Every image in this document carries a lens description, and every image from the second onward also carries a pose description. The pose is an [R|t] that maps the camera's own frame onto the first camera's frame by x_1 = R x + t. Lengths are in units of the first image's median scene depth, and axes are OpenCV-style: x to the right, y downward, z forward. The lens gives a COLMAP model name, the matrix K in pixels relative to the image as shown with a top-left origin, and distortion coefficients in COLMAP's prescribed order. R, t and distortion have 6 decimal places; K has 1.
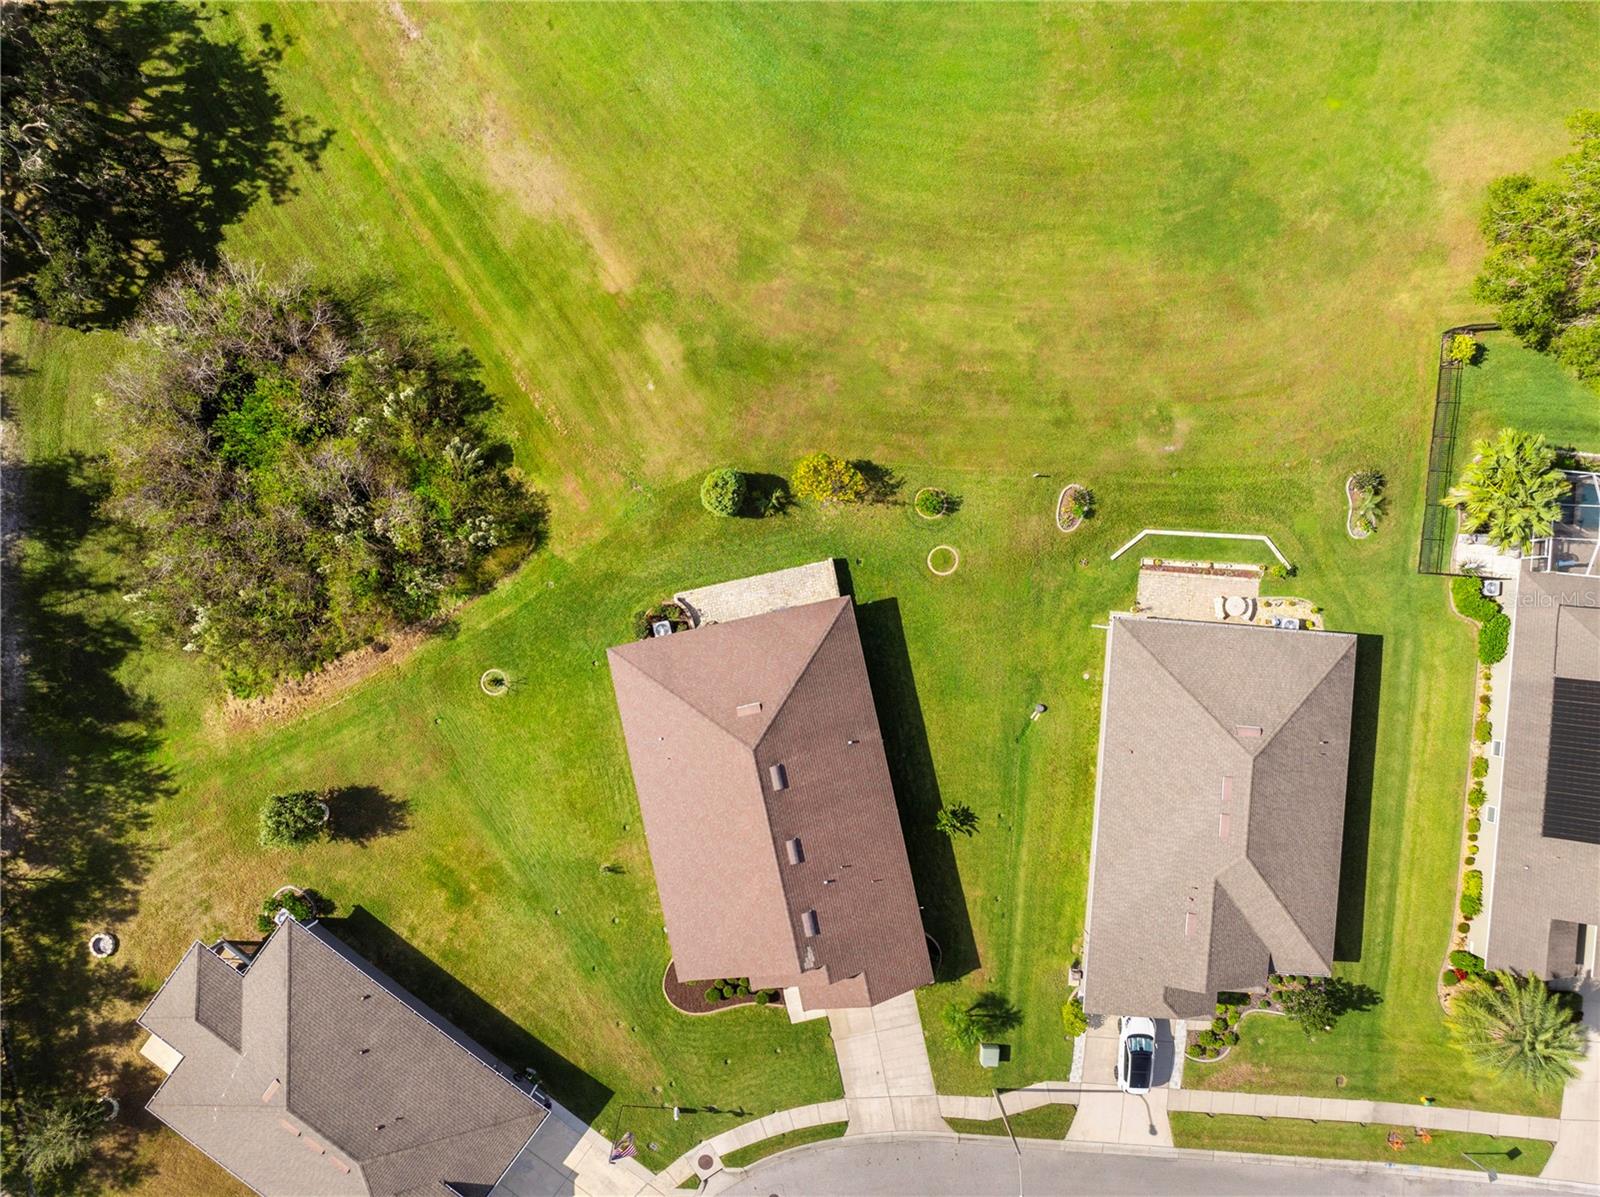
lens RADIAL K [[1125.7, 0, 800.0], [0, 1125.7, 598.5], [0, 0, 1]] dist [-0.036455, -0.001889]
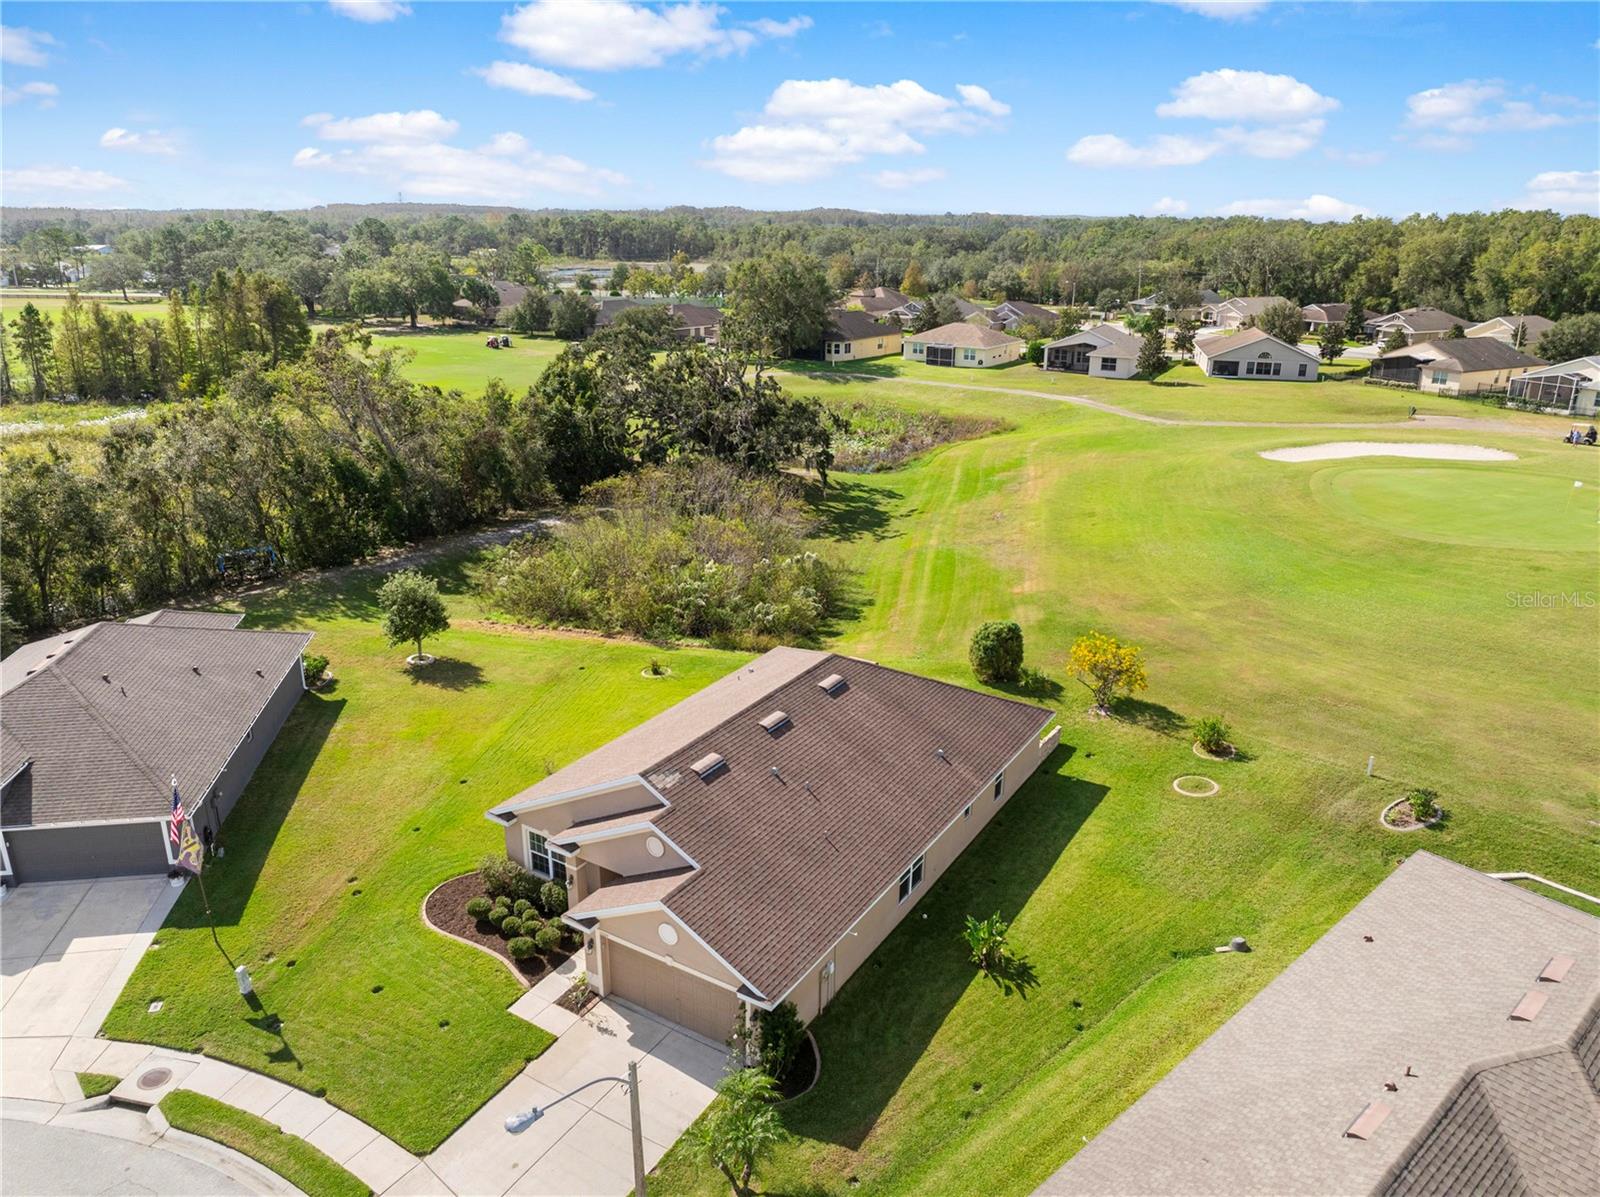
lens RADIAL K [[1125.7, 0, 800.0], [0, 1125.7, 598.5], [0, 0, 1]] dist [-0.036455, -0.001889]
pose [[0.717362, 0.222503, -0.660215, 0.387538], [-0.696654, 0.240007, -0.676070, 0.587726], [0.008028, 0.944928, 0.327179, 0.653634]]
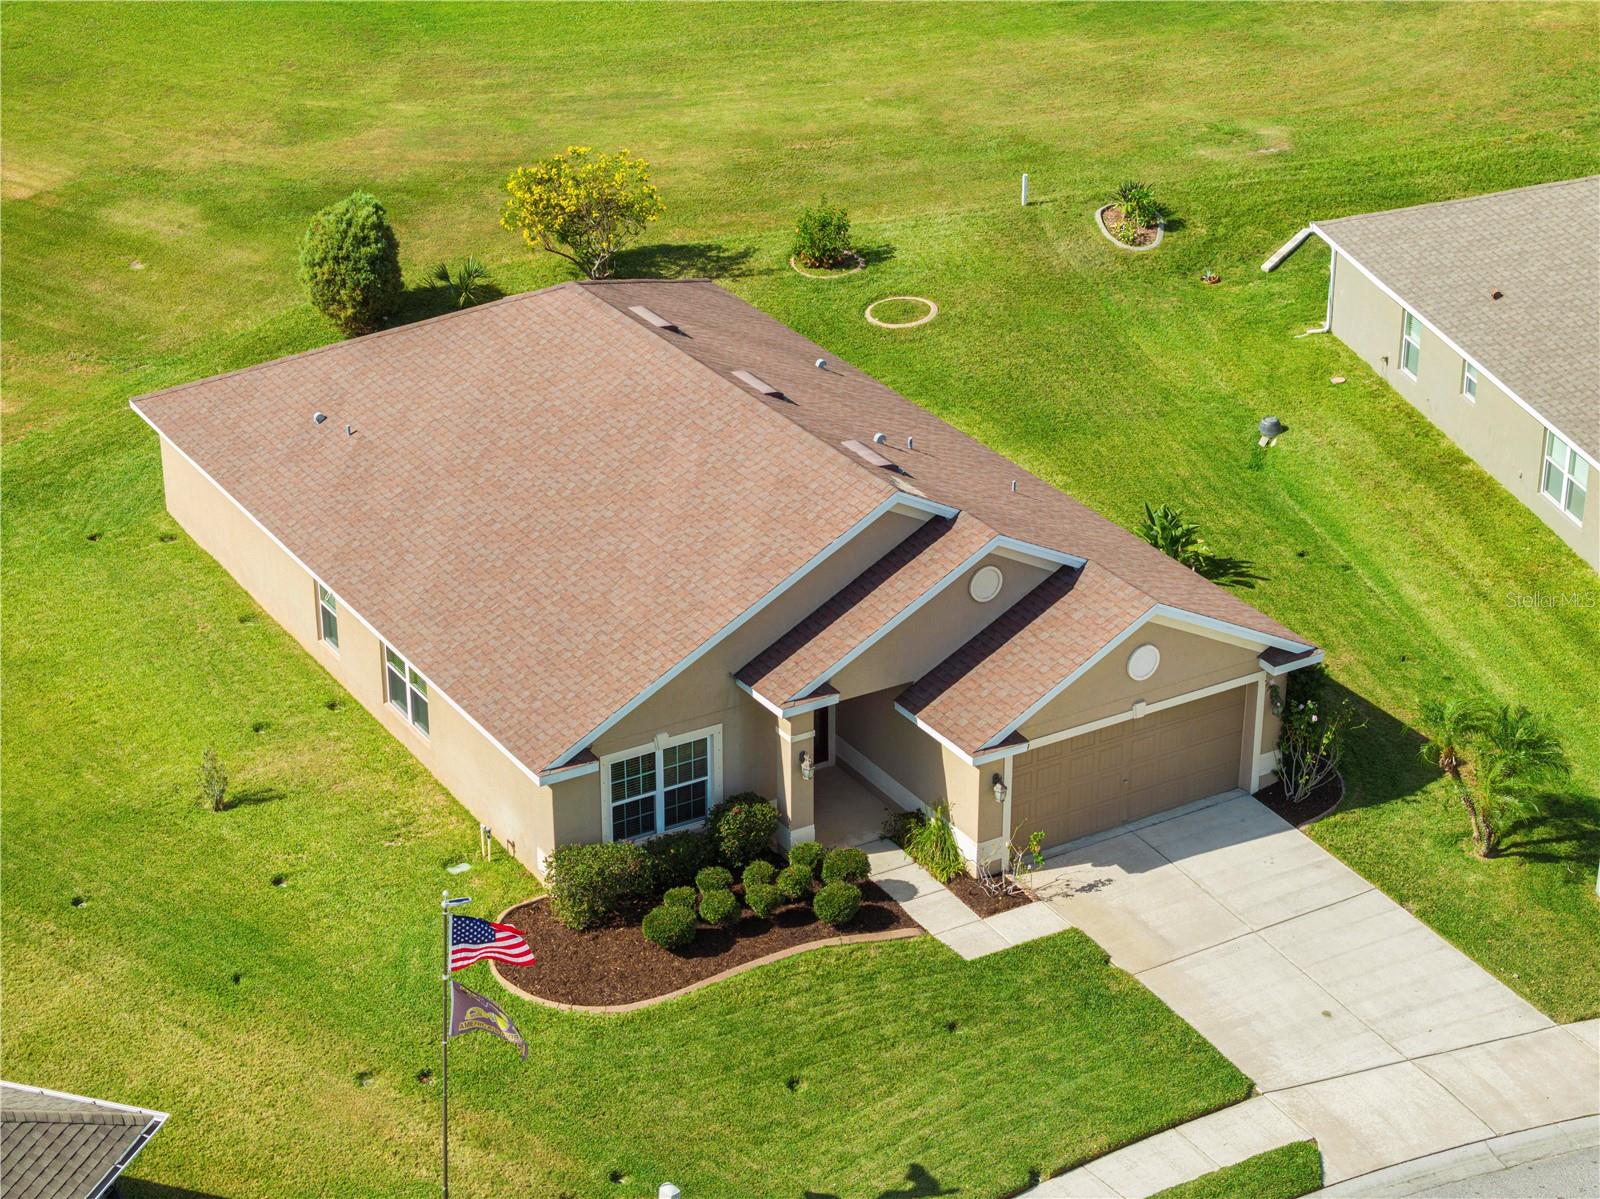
lens RADIAL K [[3253.6, 0, 800.0], [0, 3253.6, 599.5], [0, 0, 1]] dist [-0.238960, 1.683570]
pose [[0.946934, -0.148400, 0.285121, -0.267243], [0.321392, 0.423625, -0.846906, 1.018219], [0.004896, 0.893599, 0.448839, 0.552592]]
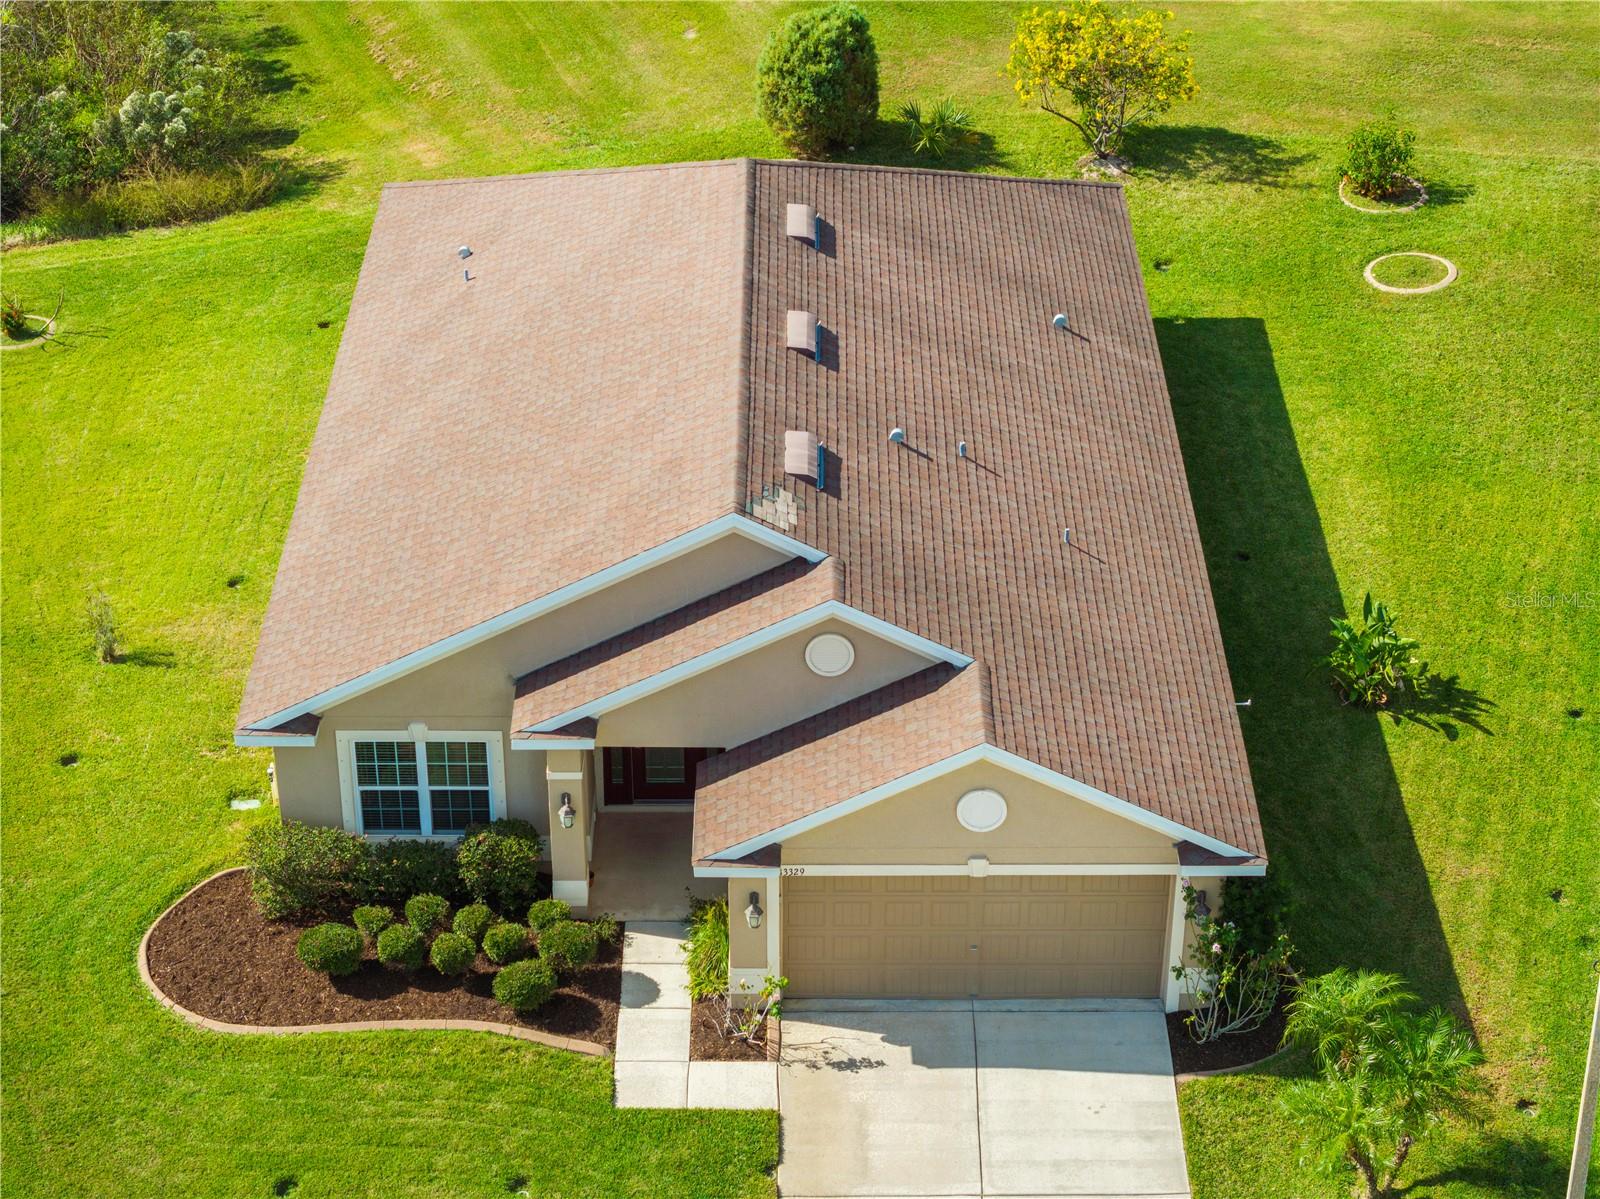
lens RADIAL K [[3253.6, 0, 800.0], [0, 3253.6, 599.5], [0, 0, 1]] dist [-0.238960, 1.683570]
pose [[0.976991, 0.100504, -0.188115, 0.140235], [-0.212913, 0.511296, -0.832613, 0.860123], [0.012502, 0.853507, 0.520931, 0.575297]]
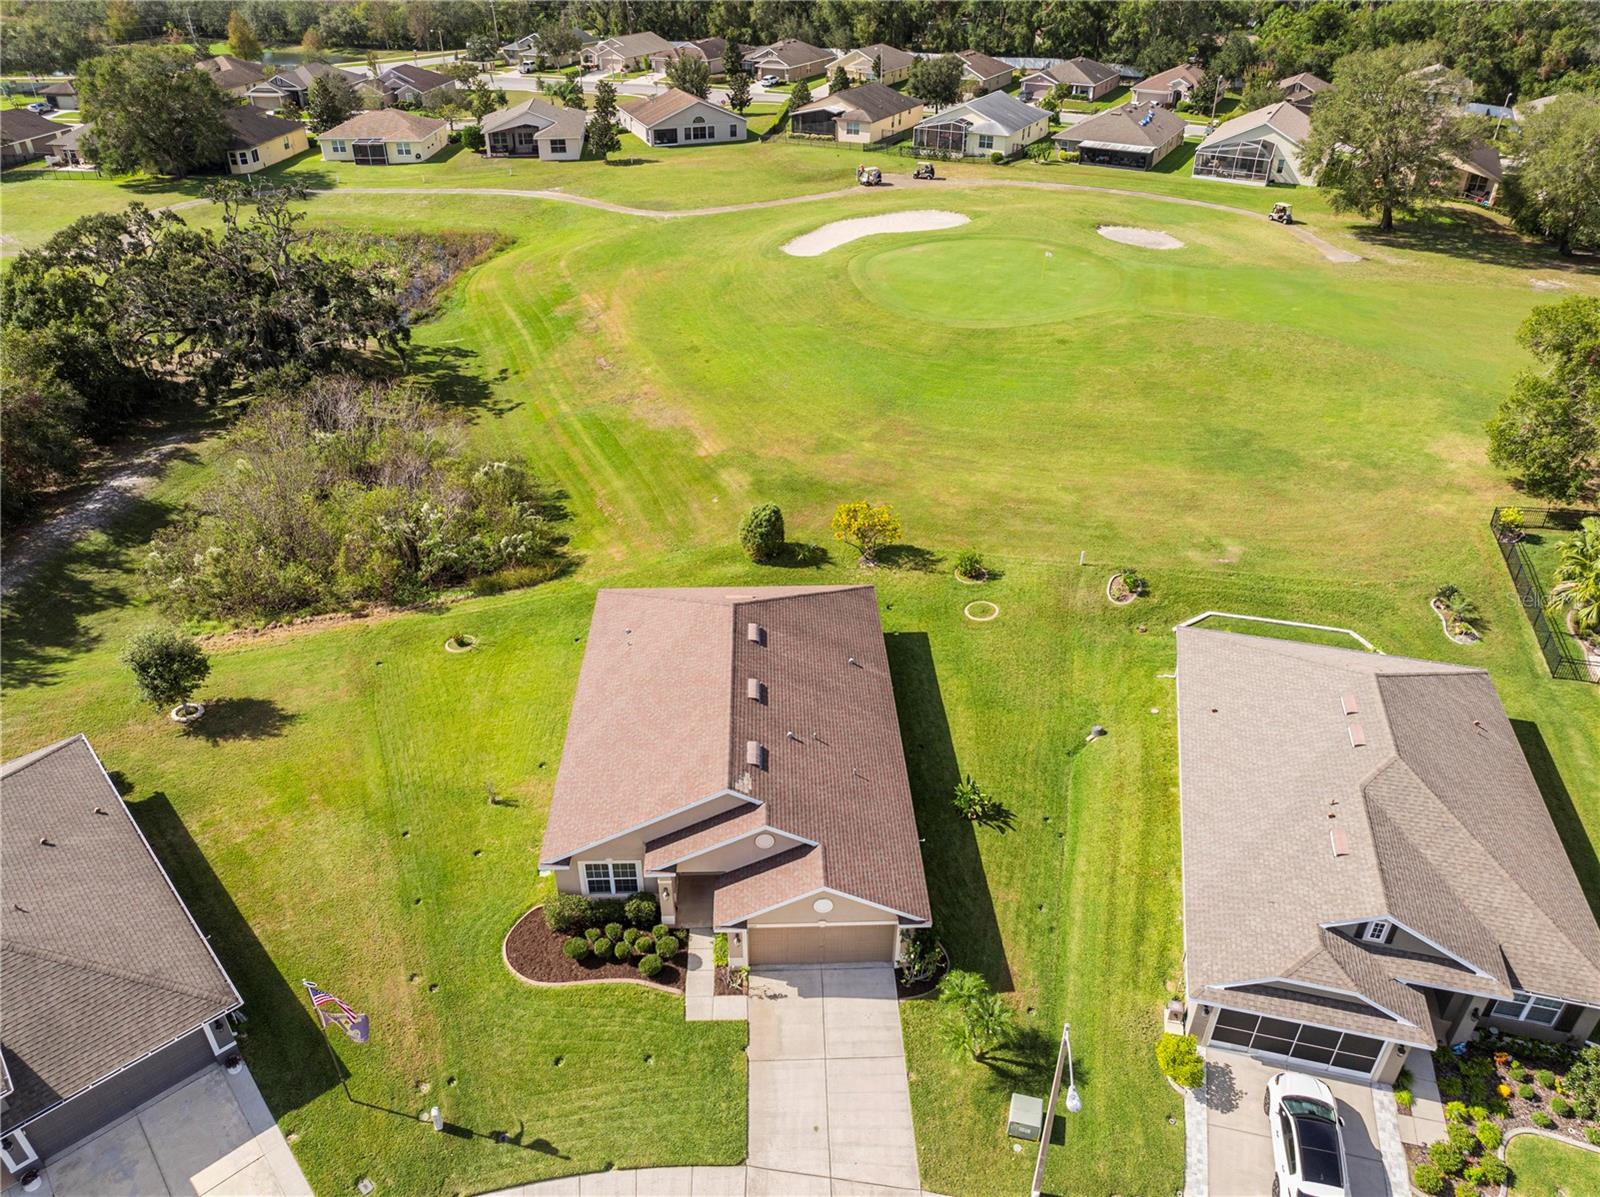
lens RADIAL K [[1125.7, 0, 800.0], [0, 1125.7, 598.5], [0, 0, 1]] dist [-0.036455, -0.001889]
pose [[0.983627, 0.092055, -0.154934, 0.122282], [-0.180061, 0.537879, -0.823568, 0.734340], [0.007522, 0.837981, 0.545647, 0.493093]]
